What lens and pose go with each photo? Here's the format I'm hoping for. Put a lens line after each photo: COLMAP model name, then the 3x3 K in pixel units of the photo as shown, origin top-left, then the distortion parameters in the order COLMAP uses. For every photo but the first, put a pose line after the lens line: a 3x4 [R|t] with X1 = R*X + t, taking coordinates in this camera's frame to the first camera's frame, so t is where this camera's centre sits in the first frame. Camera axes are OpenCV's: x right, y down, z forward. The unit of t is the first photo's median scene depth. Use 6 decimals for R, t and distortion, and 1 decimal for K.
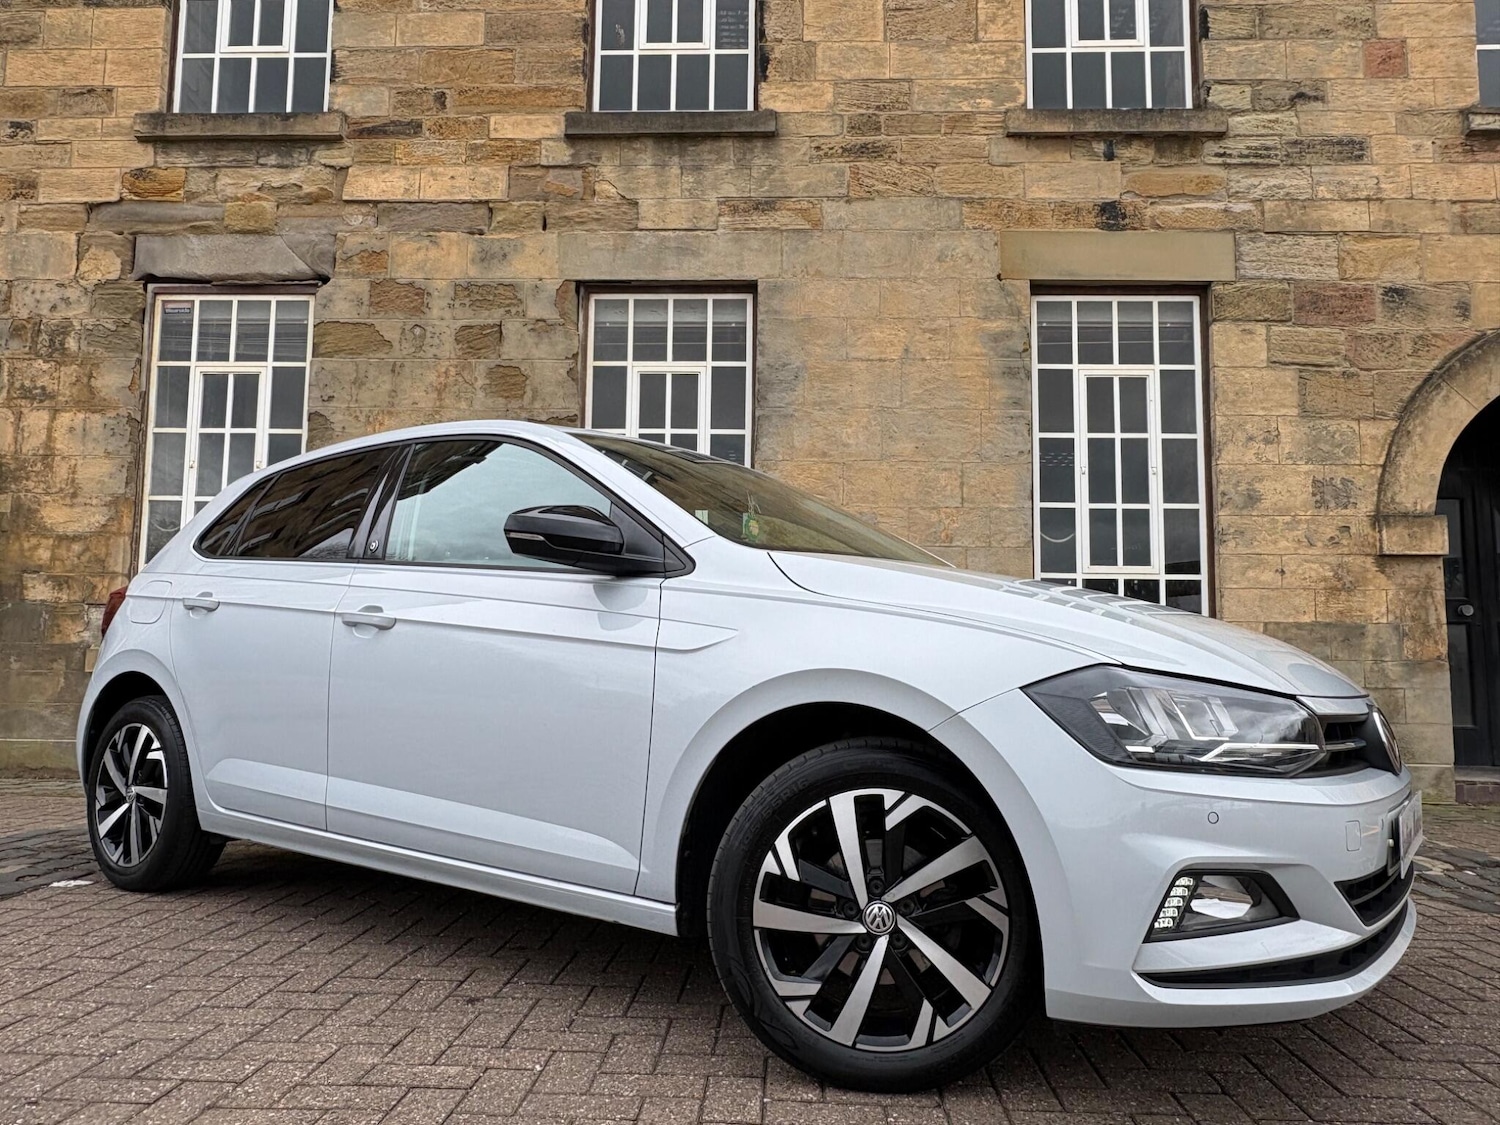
lens RADIAL K [[1087.9, 0, 747.8], [0, 1087.9, 569.0], [0, 0, 1]] dist [-0.004267, 0.005454]
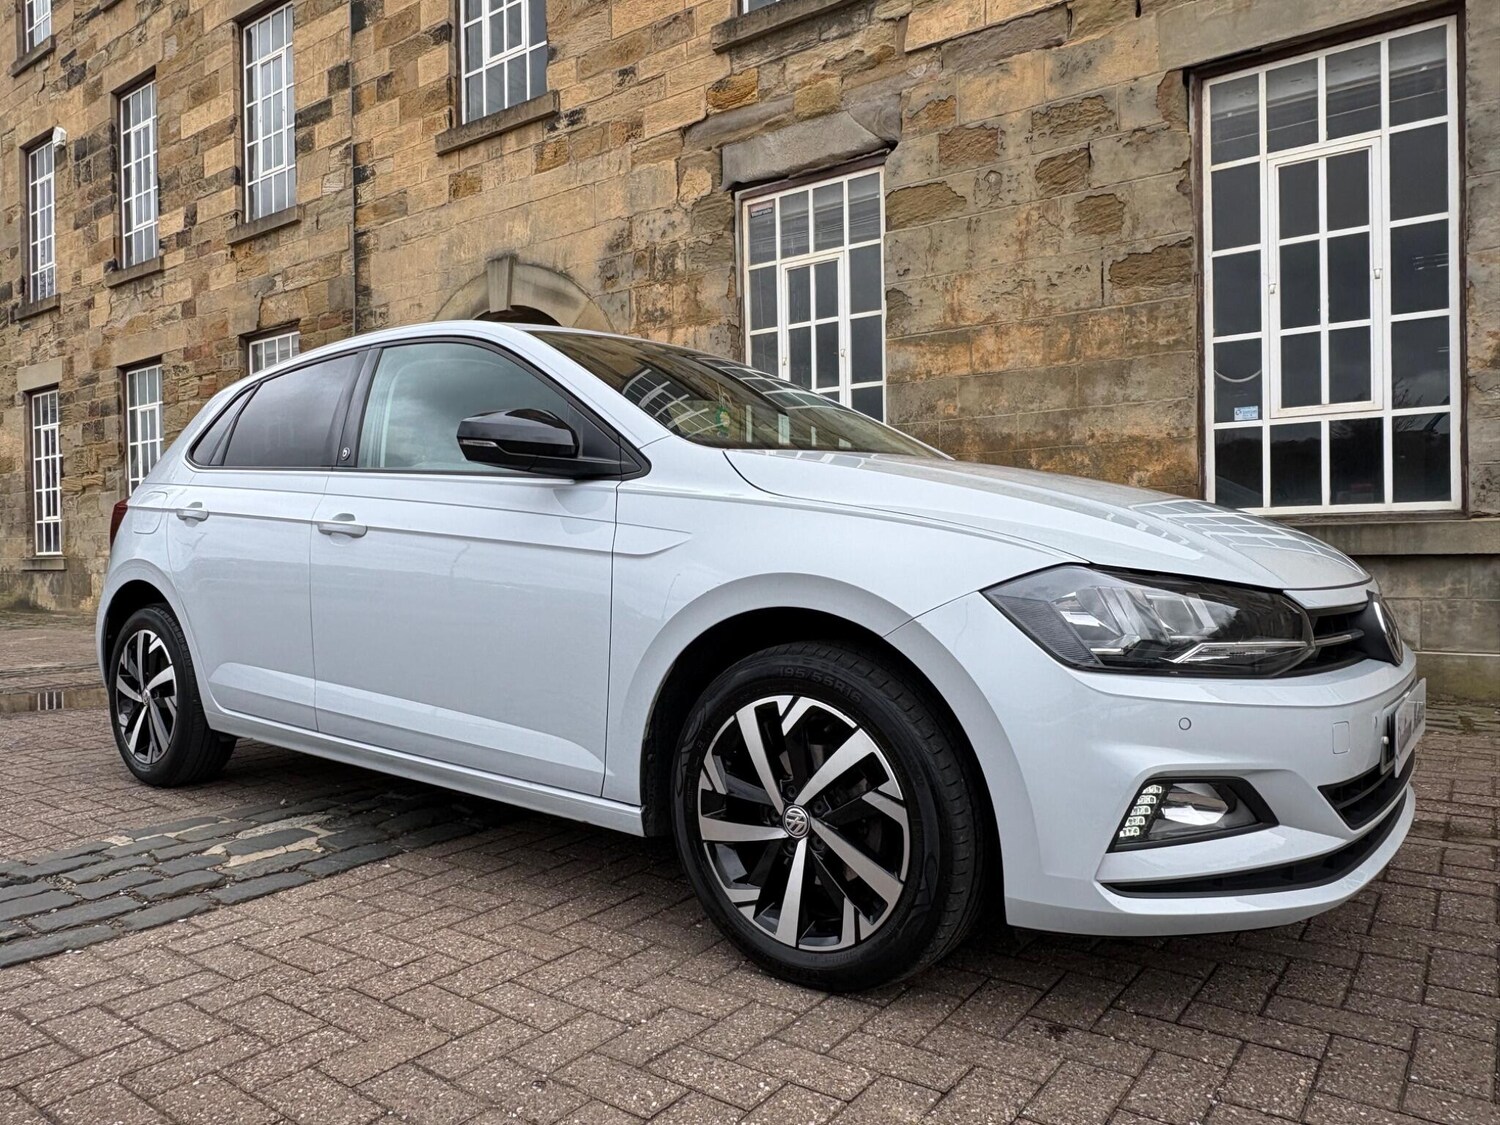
lens RADIAL K [[1060.1, 0, 676.1], [0, 1060.1, 561.9], [0, 0, 1]] dist [-0.005525, 0.003826]
pose [[0.811910, -0.021509, -0.583386, -0.013838], [0.085108, 0.993005, 0.081835, 0.001509], [0.577545, -0.116094, 0.808062, 0.109658]]
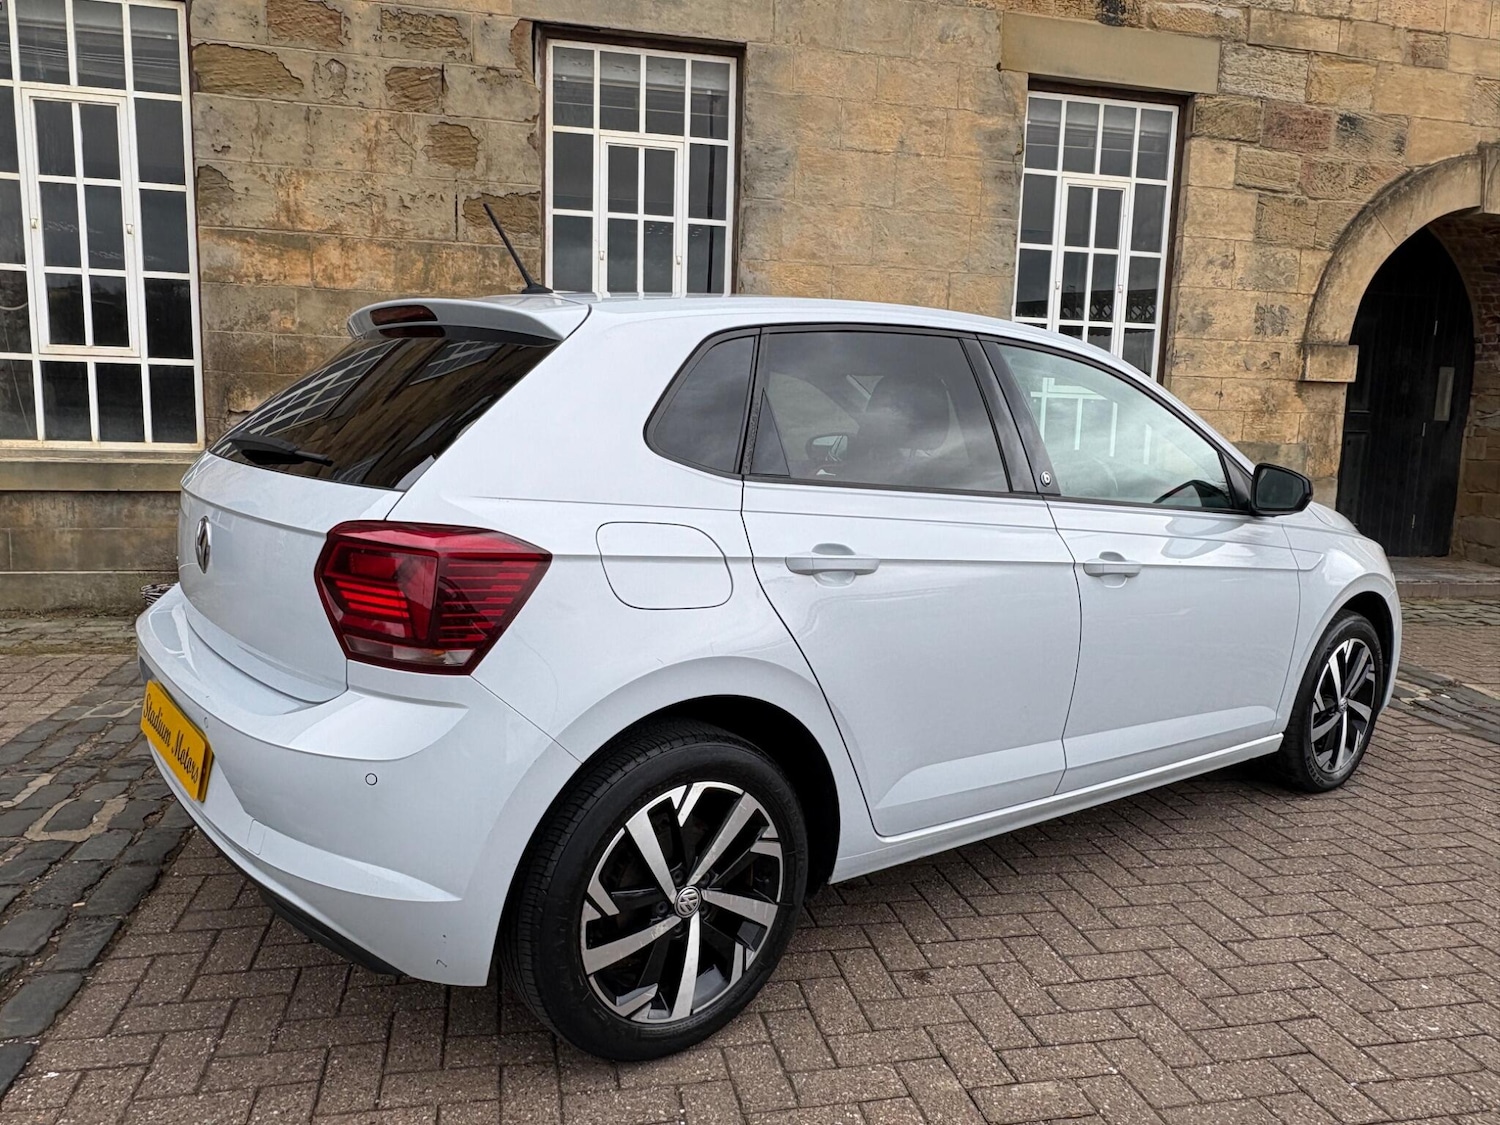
lens RADIAL K [[1089.8, 0, 749.2], [0, 1089.8, 573.8], [0, 0, 1]] dist [-0.004505, 0.006123]
pose [[0.965579, -0.023772, 0.259021, -0.226683], [-0.041706, 0.968781, 0.244383, -0.065828], [-0.256744, -0.246774, 0.934444, 0.073712]]
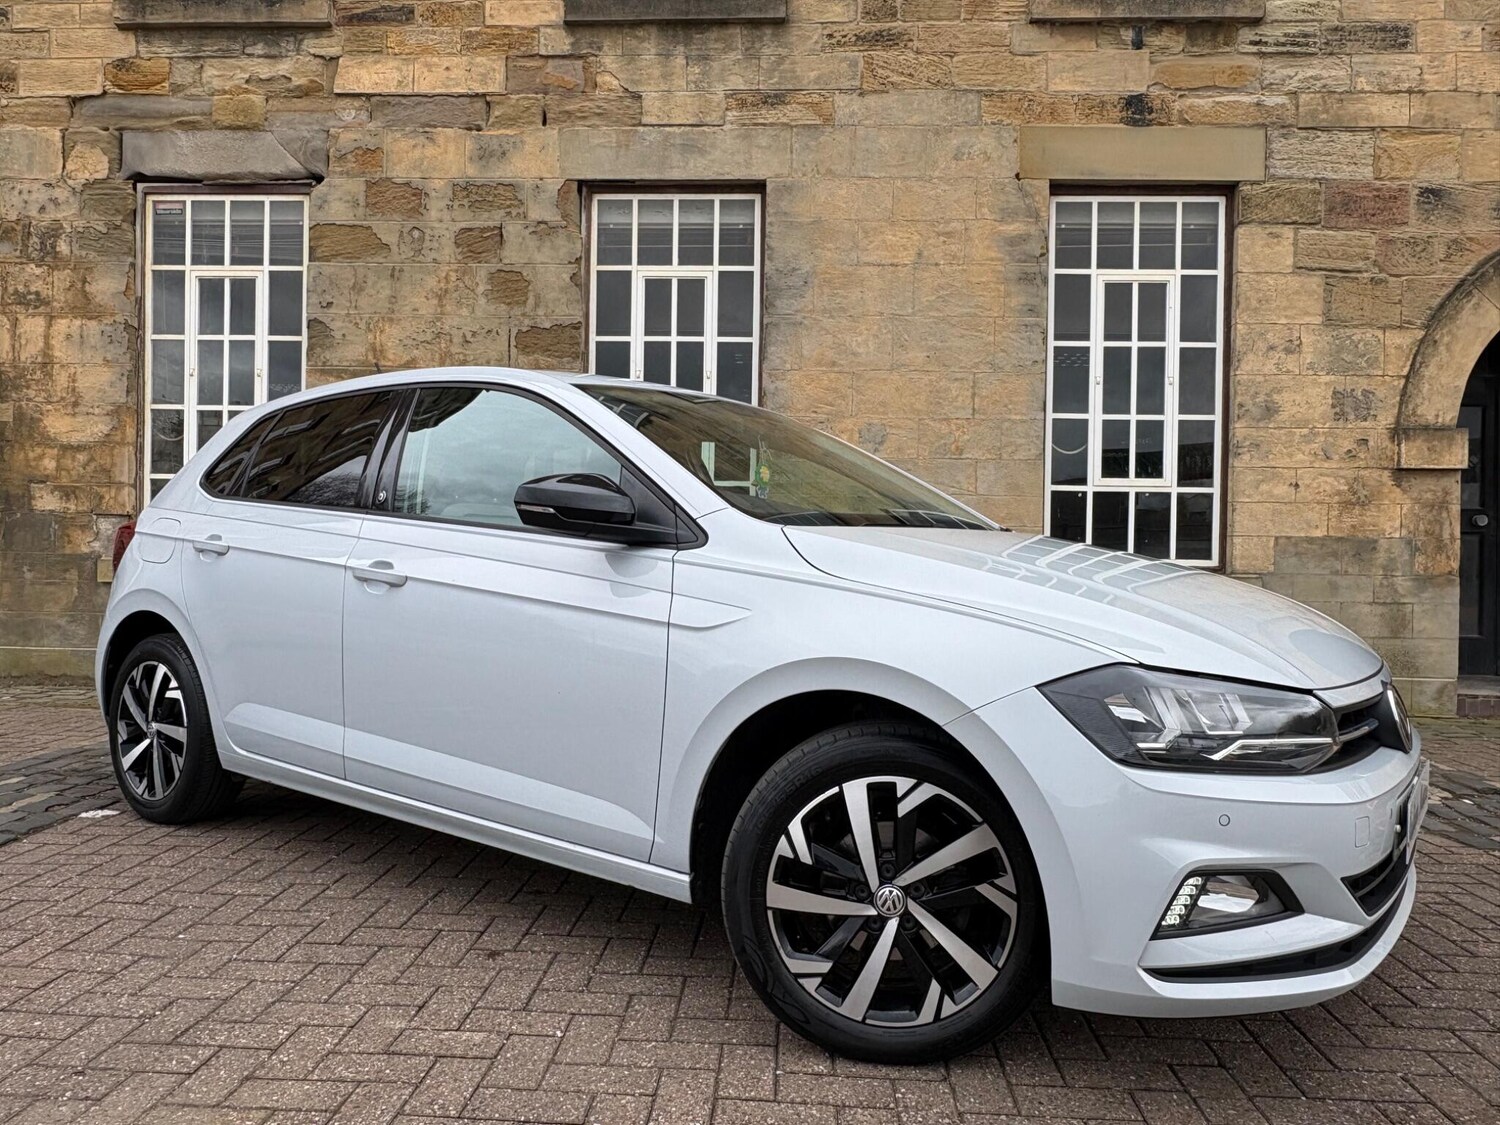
lens RADIAL K [[1088.8, 0, 740.6], [0, 1088.8, 565.6], [0, 0, 1]] dist [-0.004275, 0.005098]
pose [[0.999944, 0.002862, -0.010158, -0.002857], [-0.001757, 0.994237, 0.107192, -0.028901], [0.010406, -0.107168, 0.994186, 0.004279]]
